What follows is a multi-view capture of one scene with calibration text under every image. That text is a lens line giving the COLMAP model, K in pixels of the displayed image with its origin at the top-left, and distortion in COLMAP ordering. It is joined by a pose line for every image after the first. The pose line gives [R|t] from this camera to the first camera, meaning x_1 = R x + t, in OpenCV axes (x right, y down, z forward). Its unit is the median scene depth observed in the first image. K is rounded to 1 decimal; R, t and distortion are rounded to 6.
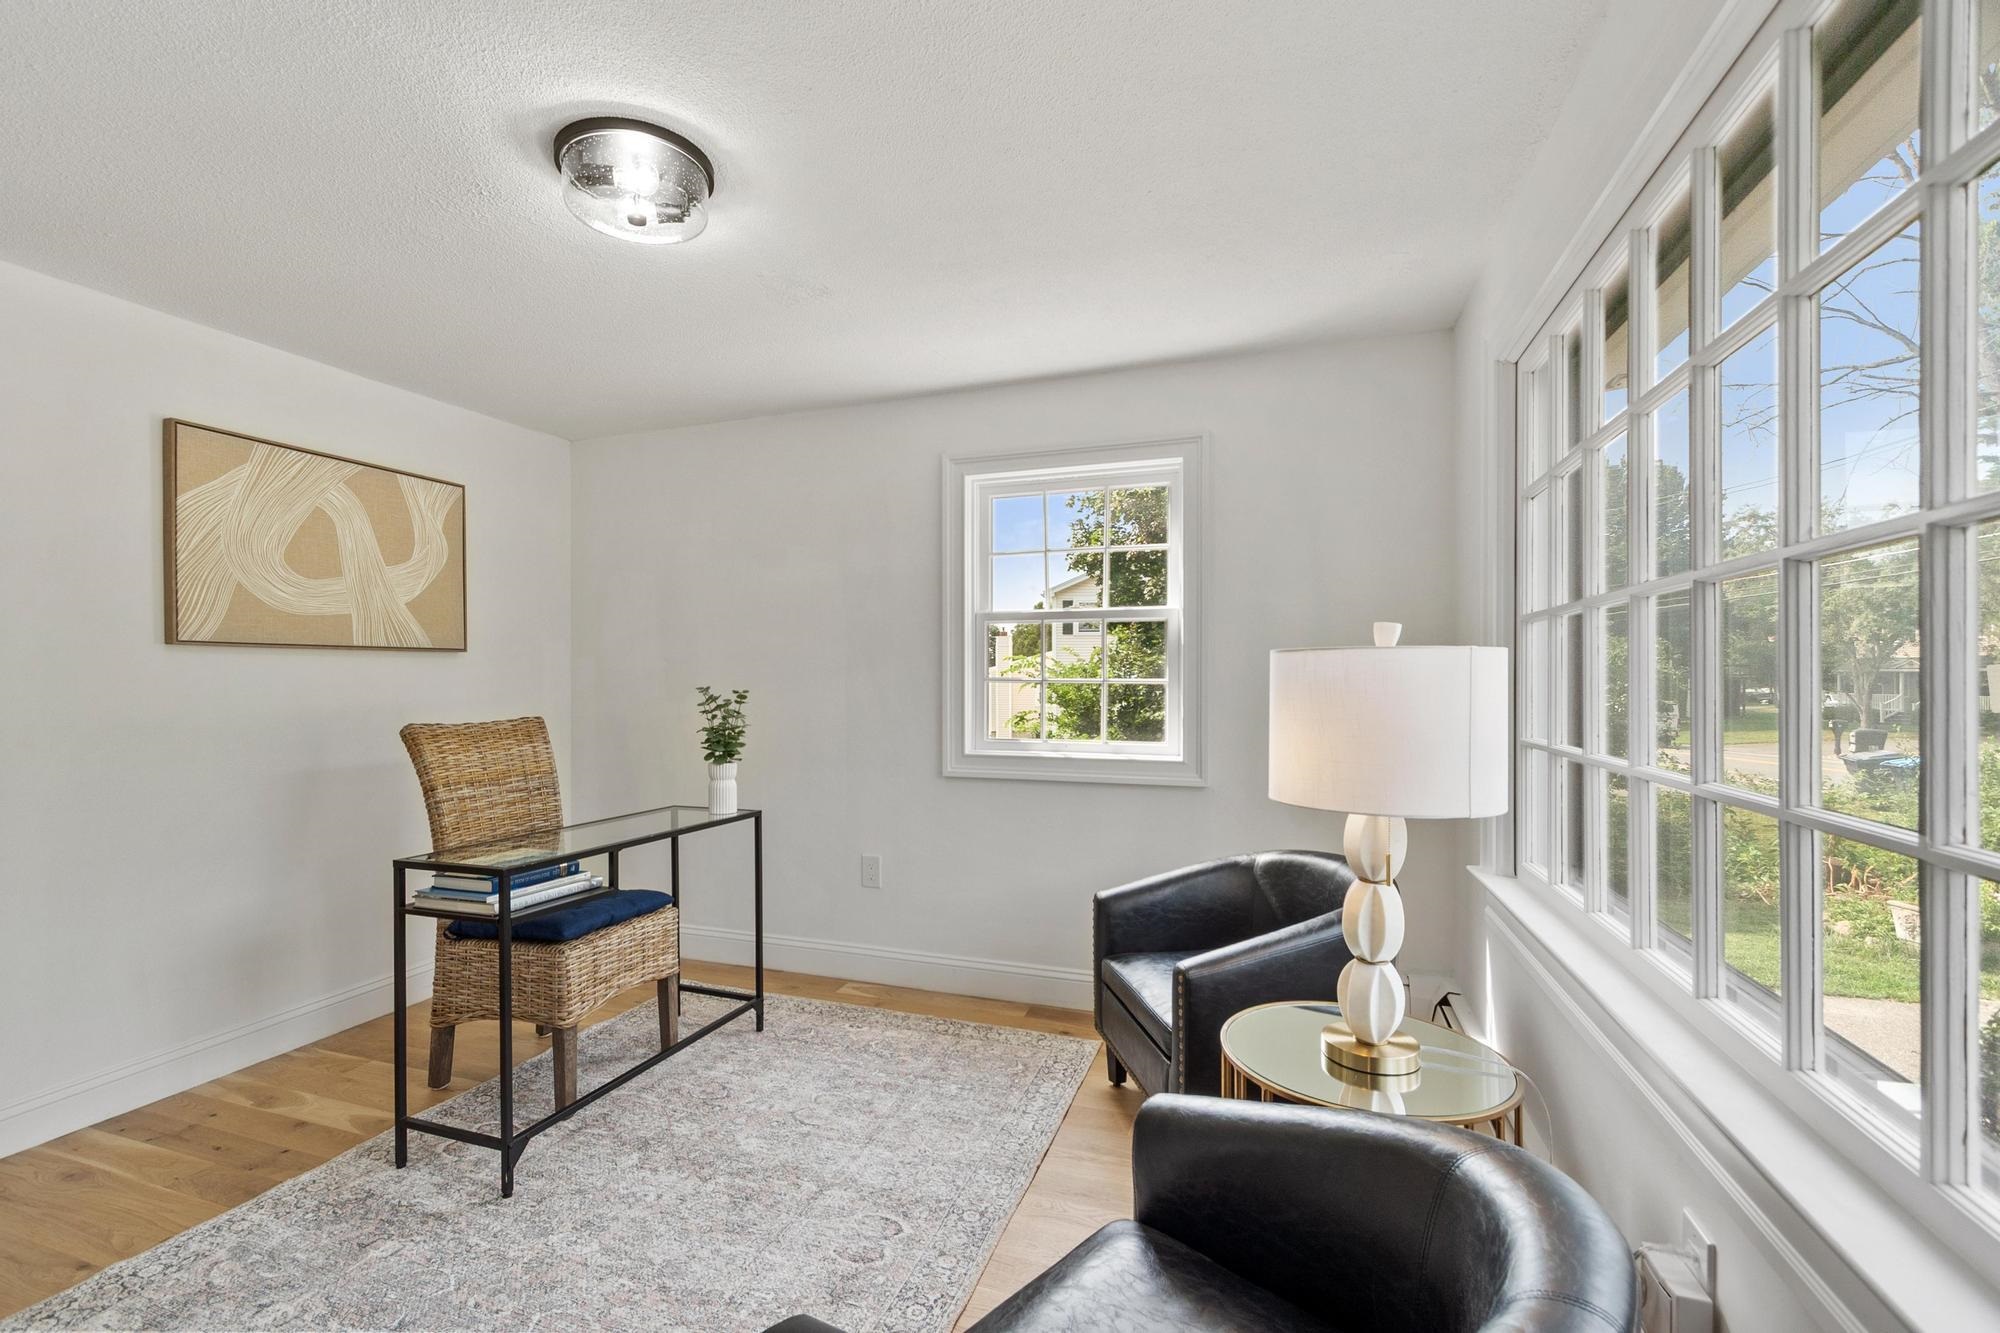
lens RADIAL K [[883.2, 0, 956.9], [0, 883.2, 678.3], [0, 0, 1]] dist [0.010475, -0.004991]
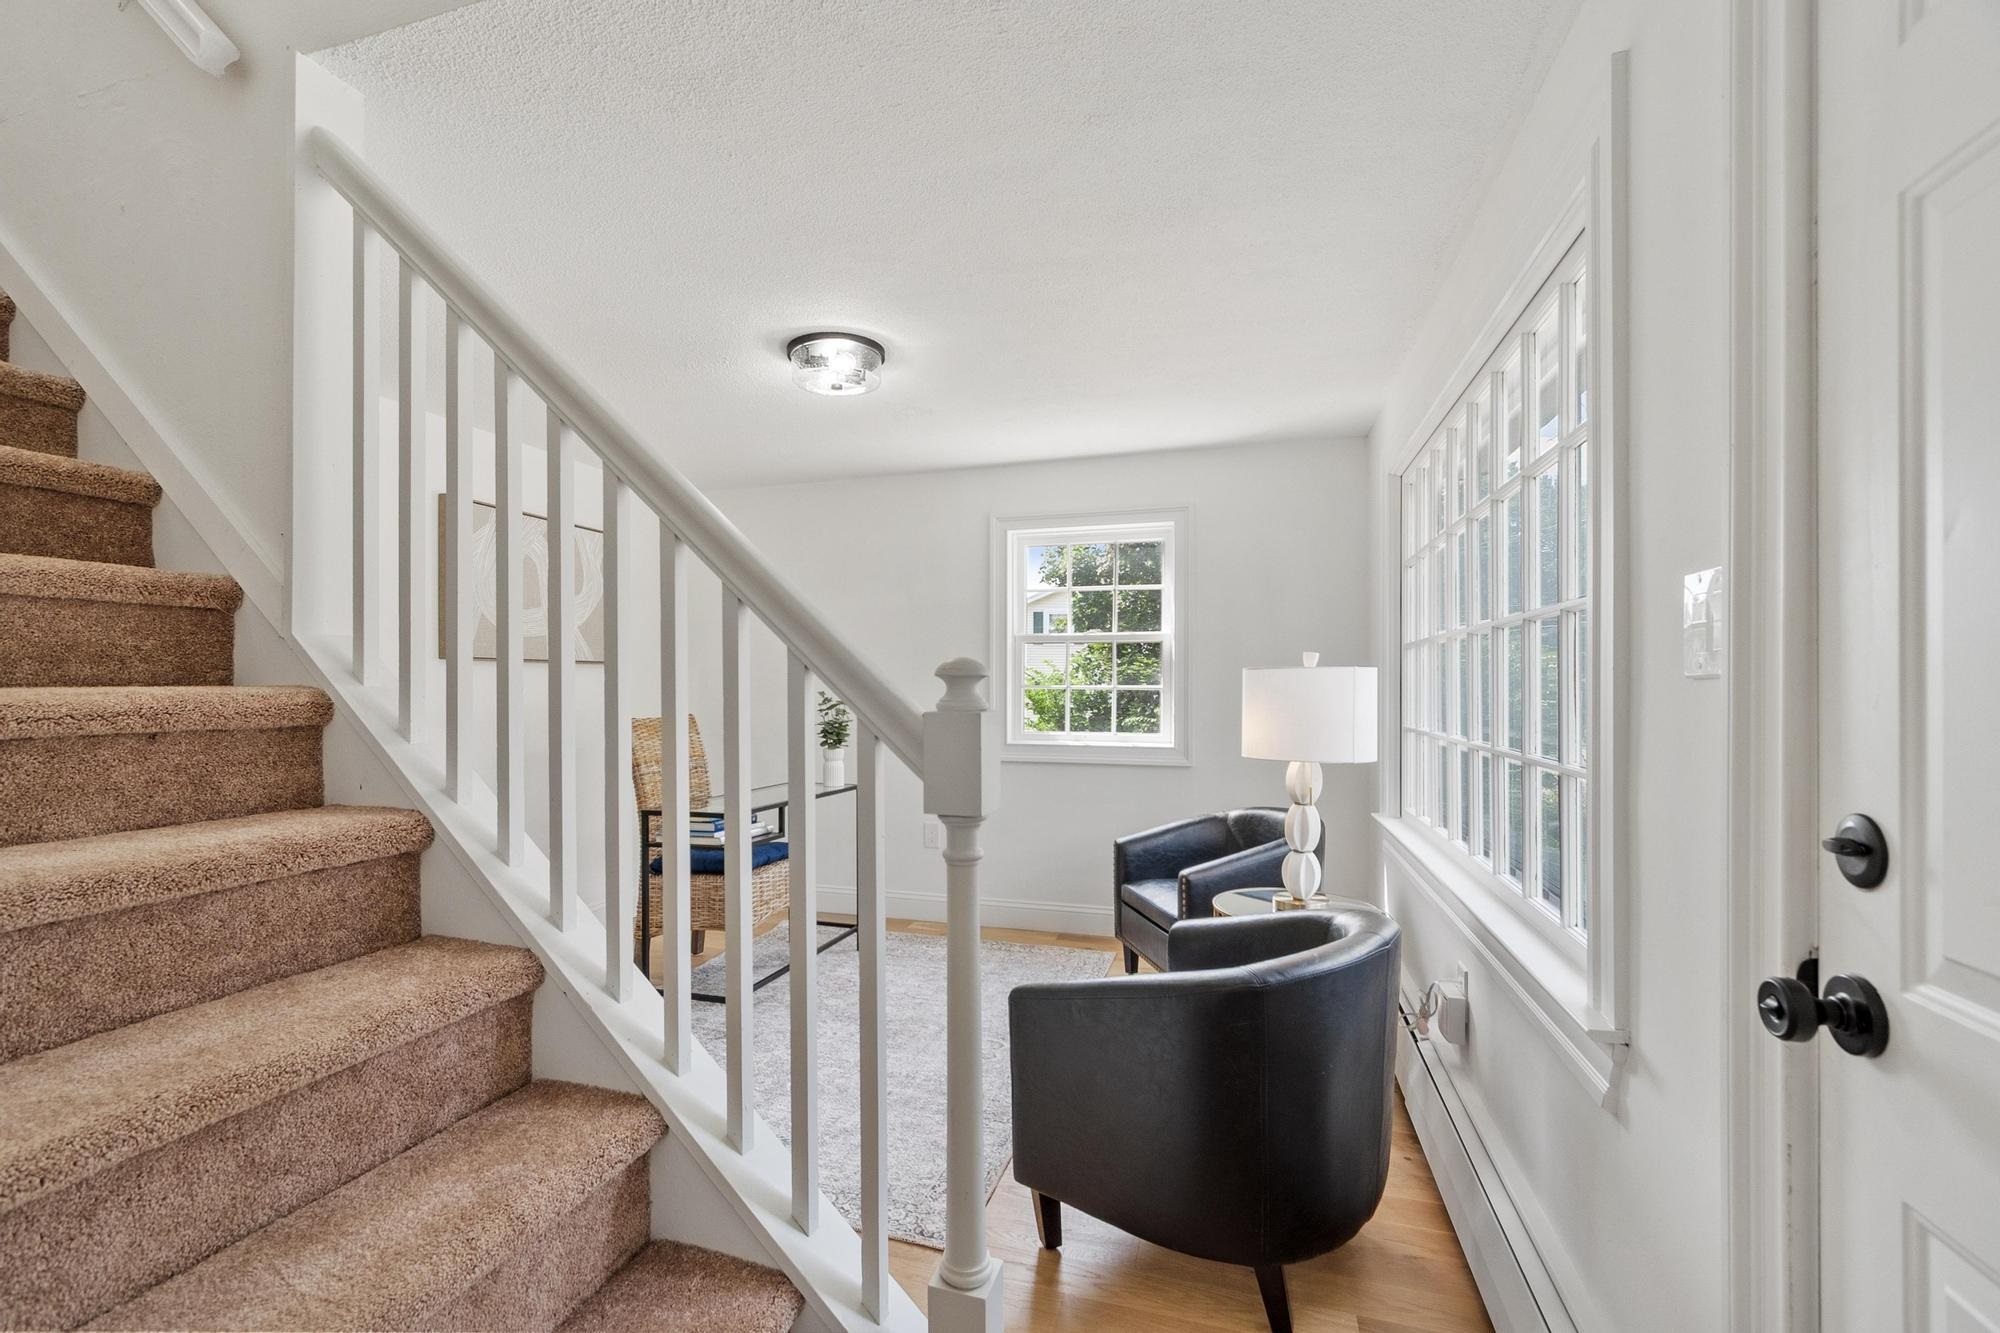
lens RADIAL K [[883.2, 0, 956.9], [0, 883.2, 678.3], [0, 0, 1]] dist [0.010475, -0.004991]
pose [[0.999178, 0.002208, 0.040478, -0.152430], [-0.001852, 0.999959, -0.008823, 0.001510], [-0.040496, 0.008740, 0.999141, -0.390381]]
